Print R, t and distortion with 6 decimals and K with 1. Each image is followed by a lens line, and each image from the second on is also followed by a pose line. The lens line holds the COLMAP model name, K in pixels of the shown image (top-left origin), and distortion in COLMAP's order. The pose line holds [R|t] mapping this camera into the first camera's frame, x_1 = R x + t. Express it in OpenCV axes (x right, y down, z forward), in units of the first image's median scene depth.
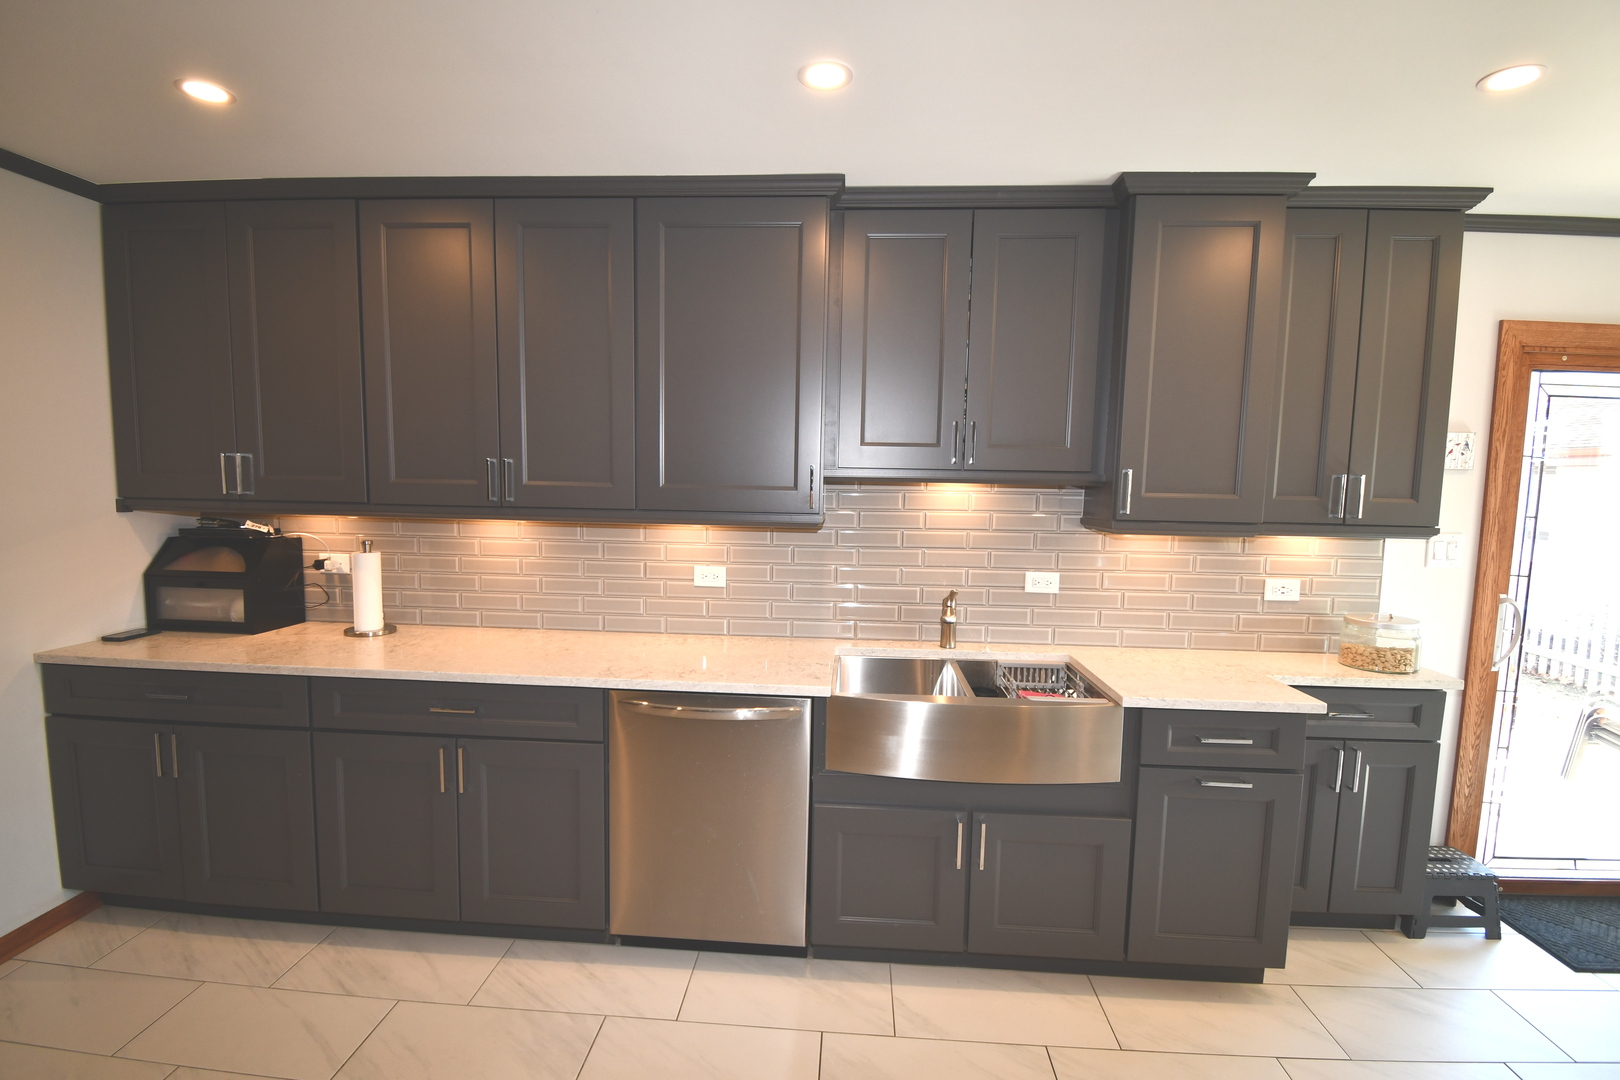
lens RADIAL K [[740.7, 0, 804.3], [0, 740.7, 553.4], [0, 0, 1]] dist [-0.001848, -0.000855]
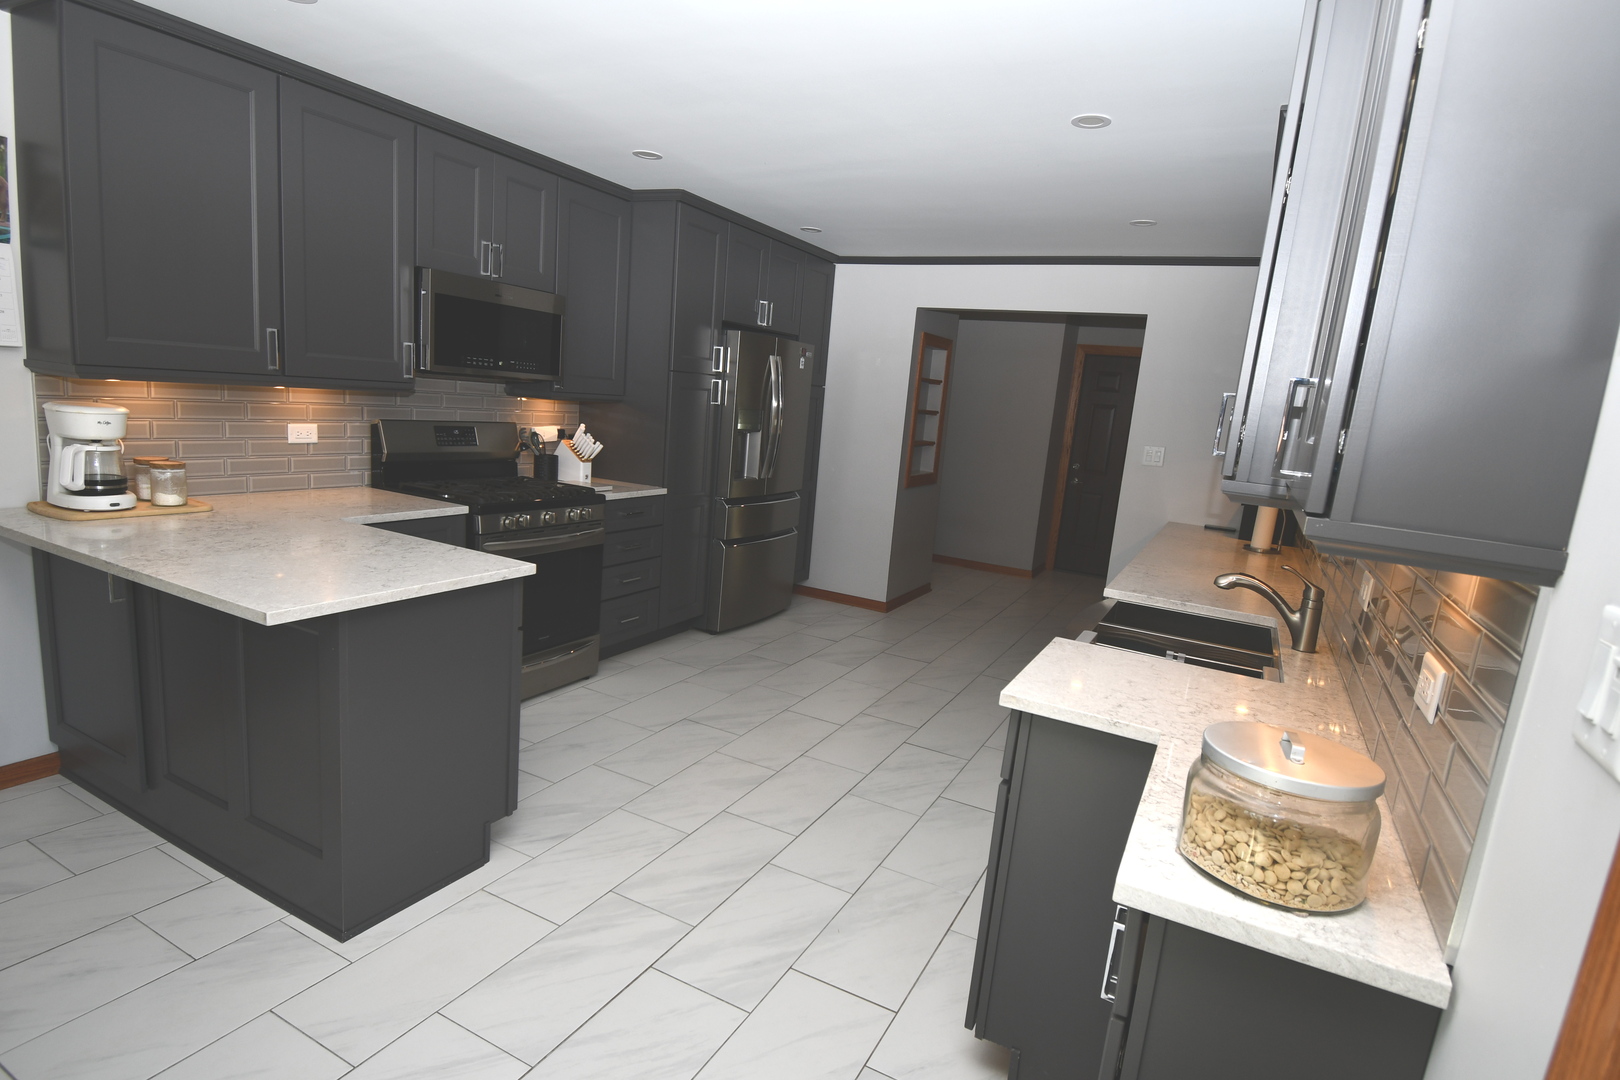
lens RADIAL K [[853.2, 0, 810.0], [0, 853.2, 540.0], [0, 0, 1]] dist [-0.001386, -0.000593]
pose [[-0.388275, 0.101673, -0.915917, 1.164213], [-0.179537, 0.966505, 0.183398, -0.049093], [0.903885, 0.235650, -0.357016, 0.839566]]
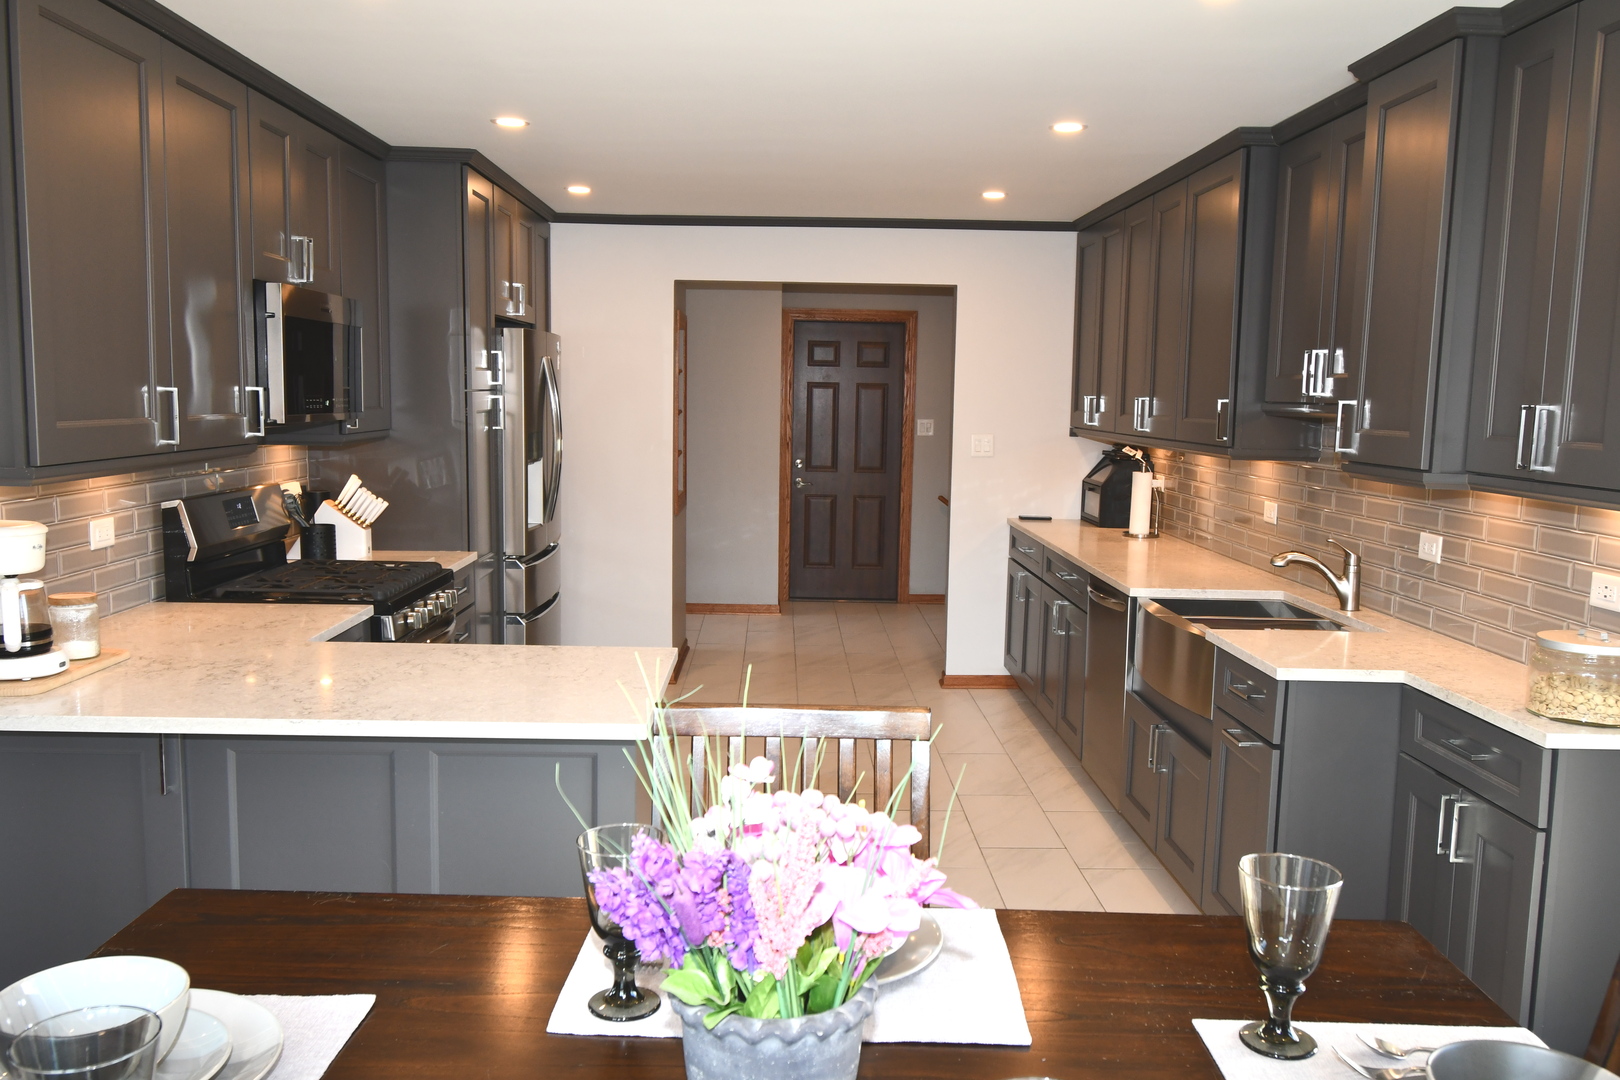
lens RADIAL K [[1323.4, 0, 805.8], [0, 1323.4, 557.1], [0, 0, 1]] dist [-0.001308, -0.001388]
pose [[0.095765, 0.105784, -0.989767, 1.653264], [-0.109328, 0.989439, 0.095171, -0.011207], [0.989382, 0.099095, 0.106319, 0.210083]]
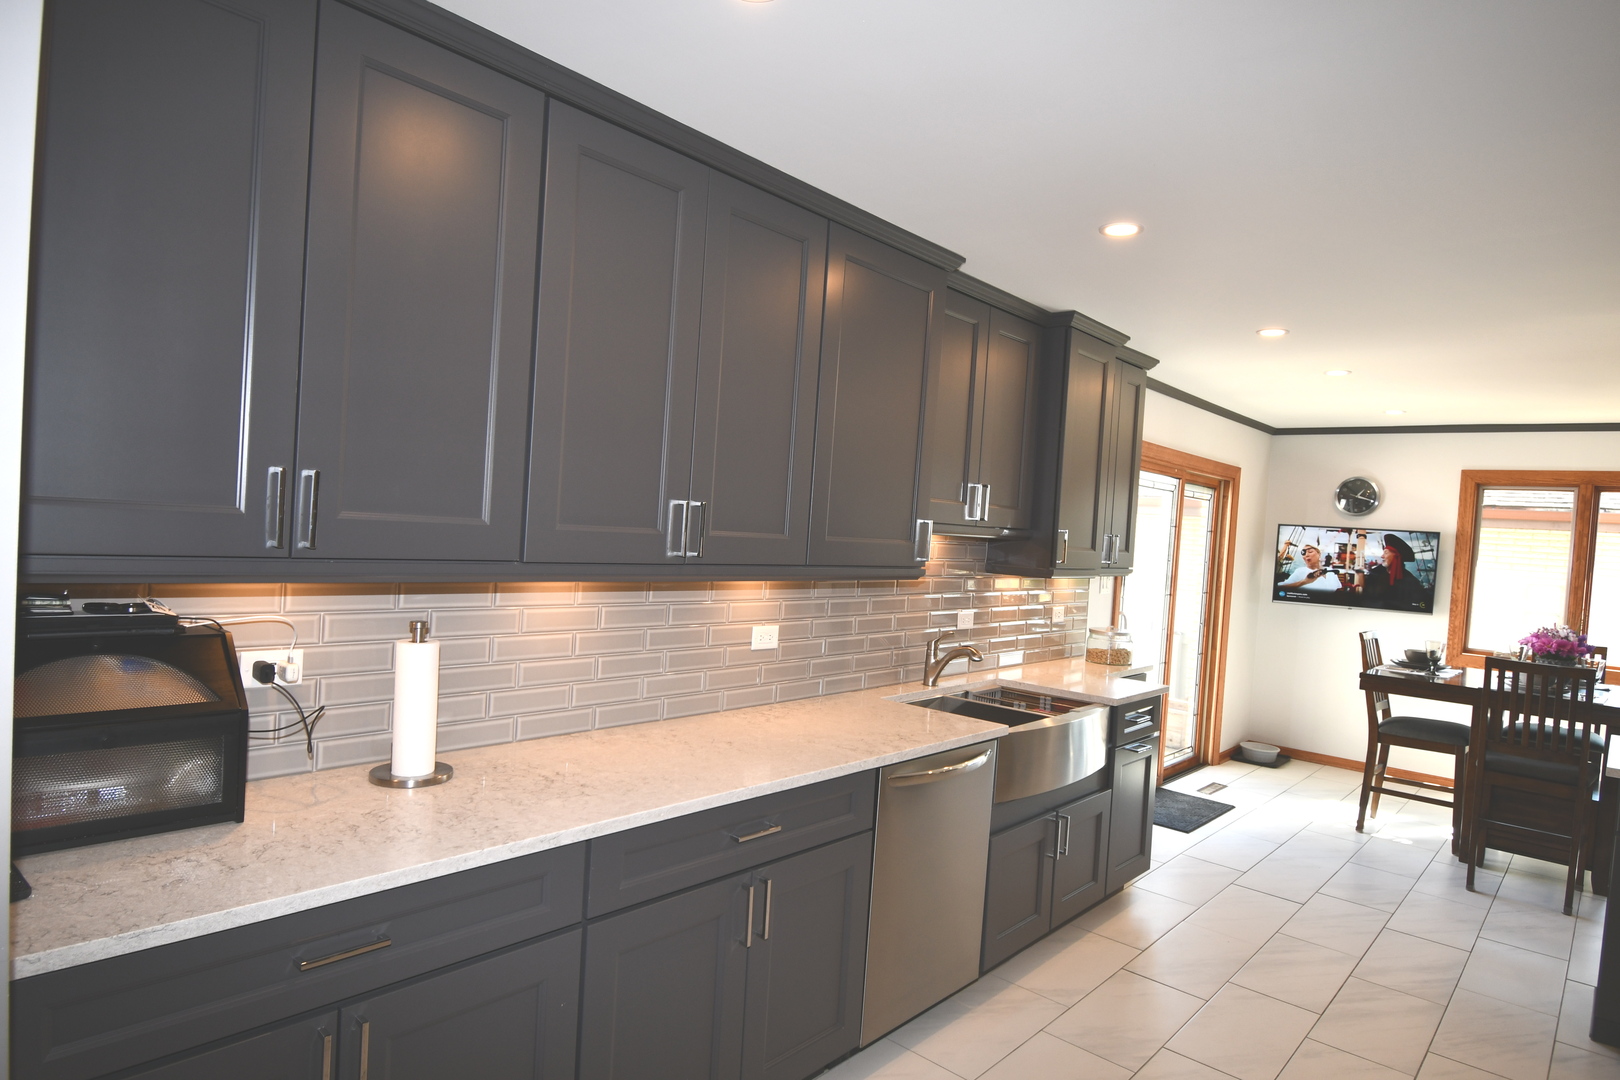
lens RADIAL K [[951.8, 0, 806.5], [0, 951.8, 554.0], [0, 0, 1]] dist [0.019490, -0.032591]
pose [[0.603874, -0.007679, 0.797043, -1.034920], [0.030075, 0.999461, -0.013157, -0.053025], [-0.796512, 0.031916, 0.603780, 0.295984]]
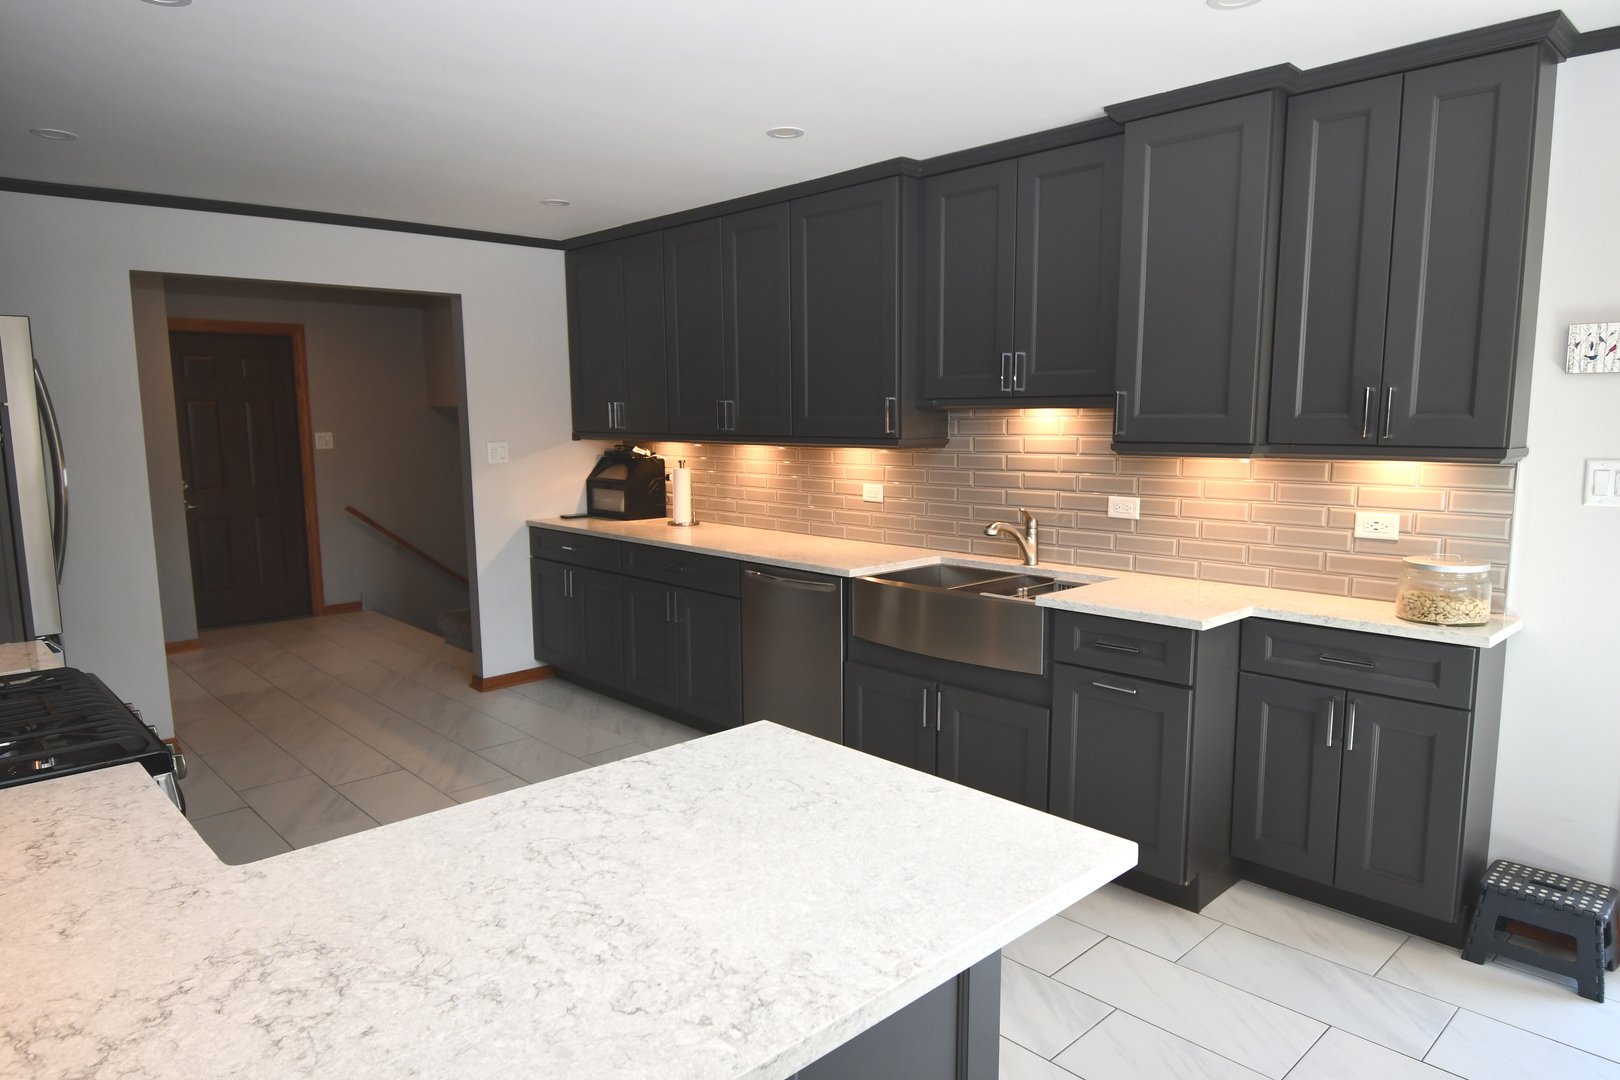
lens RADIAL K [[996.5, 0, 805.8], [0, 996.5, 551.5], [0, 0, 1]] dist [0.000591, -0.001789]
pose [[0.738030, 0.069193, -0.671211, 0.916649], [-0.042164, 0.997514, 0.056469, 0.041433], [0.673450, -0.013375, 0.739112, -0.271640]]
